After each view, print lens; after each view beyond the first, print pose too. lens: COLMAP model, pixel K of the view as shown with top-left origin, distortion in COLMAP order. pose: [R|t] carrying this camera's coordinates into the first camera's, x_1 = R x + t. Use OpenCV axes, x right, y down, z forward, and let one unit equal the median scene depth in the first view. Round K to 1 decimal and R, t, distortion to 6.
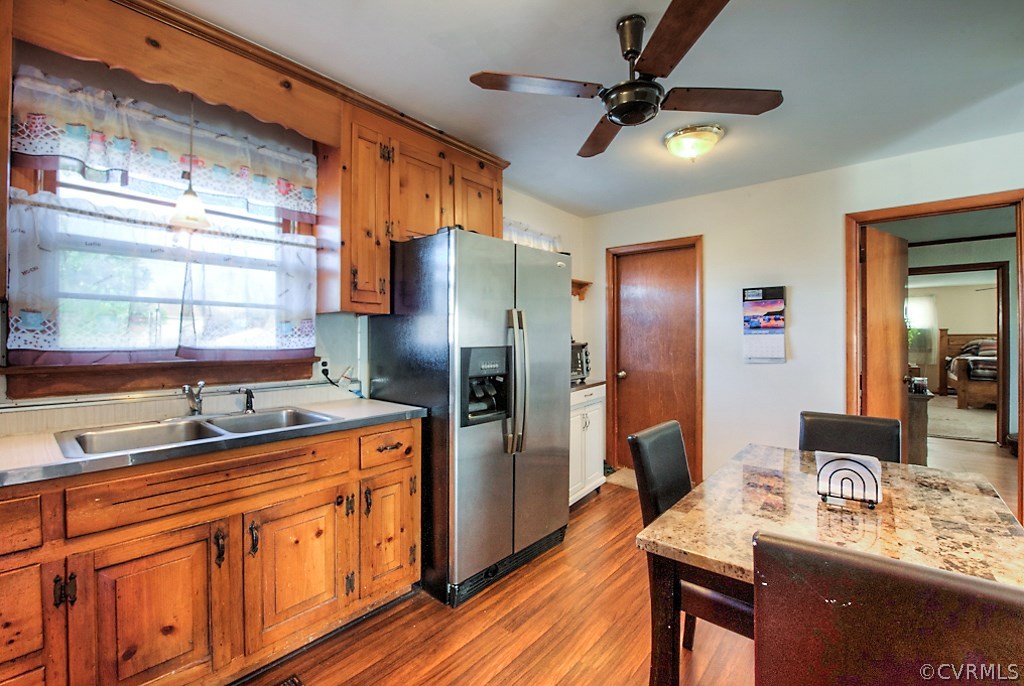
lens RADIAL K [[438.6, 0, 519.3], [0, 438.6, 340.3], [0, 0, 1]] dist [-0.012143, -0.001019]
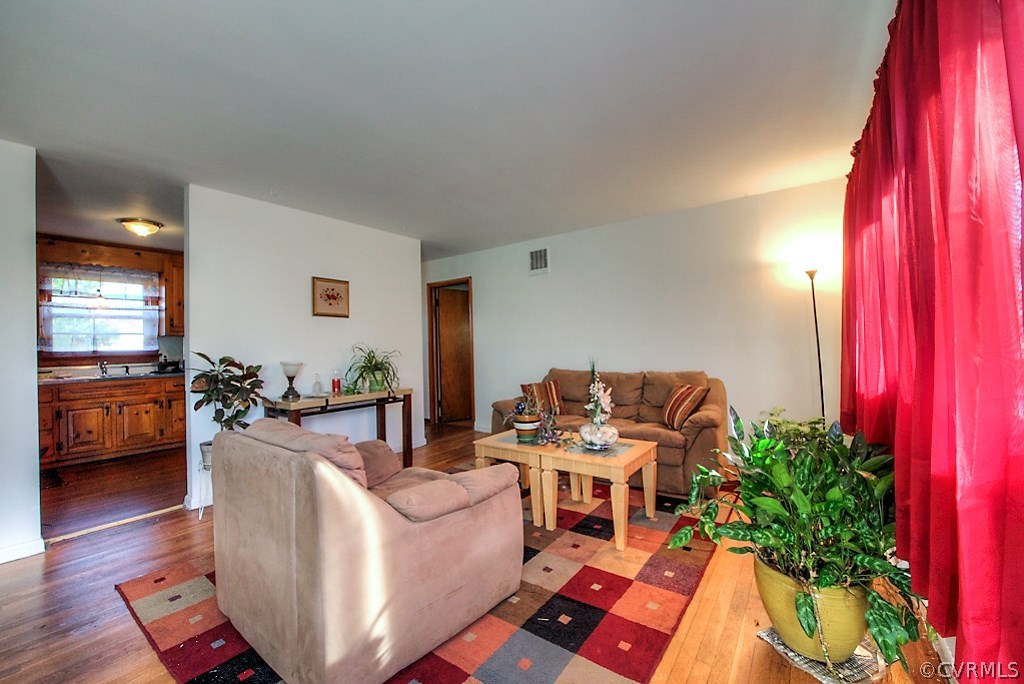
lens RADIAL K [[410.1, 0, 508.0], [0, 410.1, 343.6], [0, 0, 1]] dist [-0.013092, -0.000042]
pose [[0.998545, -0.024510, 0.048038, 1.717088], [0.024686, 0.999691, -0.003078, 0.043560], [-0.047948, 0.004260, 0.998841, -1.716822]]
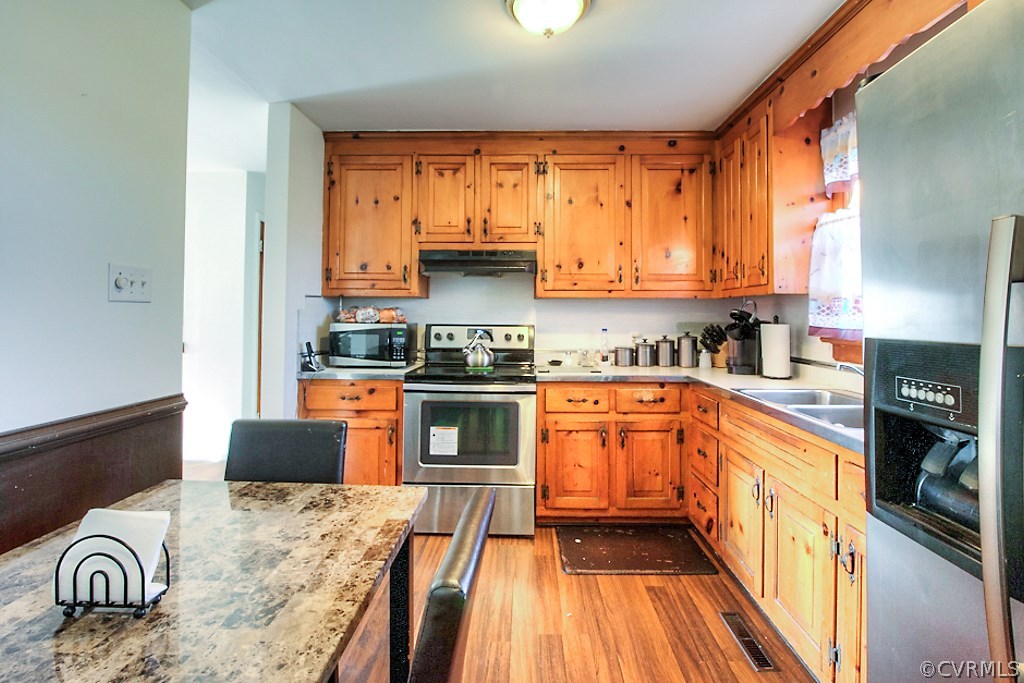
lens RADIAL K [[469.9, 0, 511.6], [0, 469.9, 307.9], [0, 0, 1]] dist [-0.011426, -0.001041]
pose [[-0.787657, -0.016720, -0.615888, 0.511541], [-0.010700, 0.999852, -0.013459, -0.005549], [0.616022, -0.004011, -0.787719, 1.255485]]
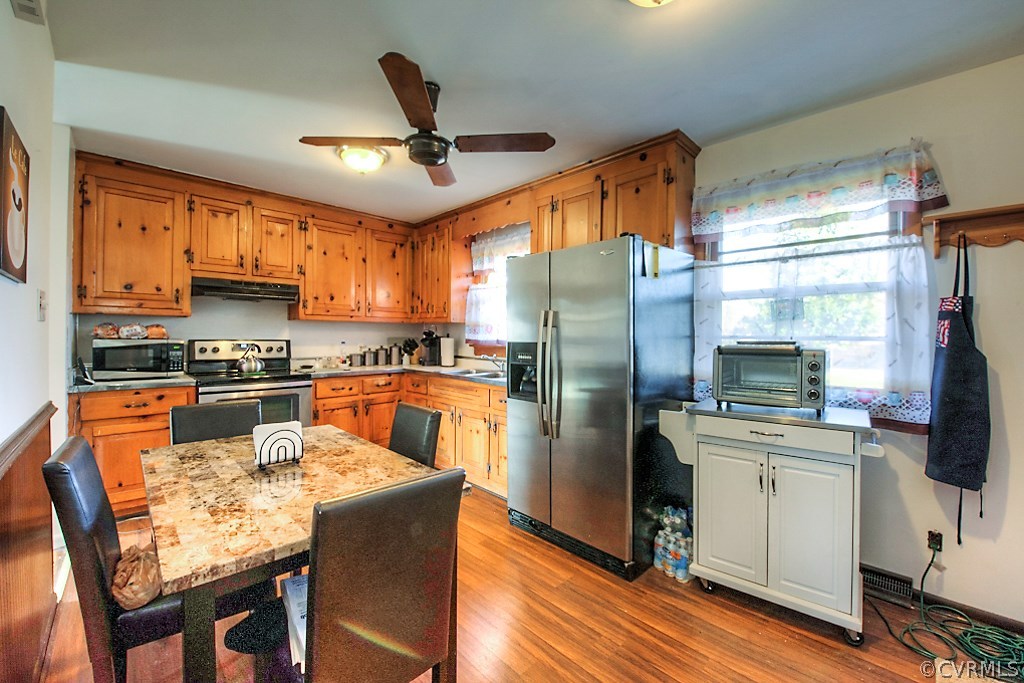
lens RADIAL K [[410.1, 0, 514.5], [0, 410.1, 341.6], [0, 0, 1]] dist [-0.013092, -0.000042]
pose [[-0.104528, 0.014031, -0.994423, 1.294233], [-0.015443, 0.999757, 0.015730, -0.005789], [0.994402, 0.017001, -0.104286, 1.257015]]
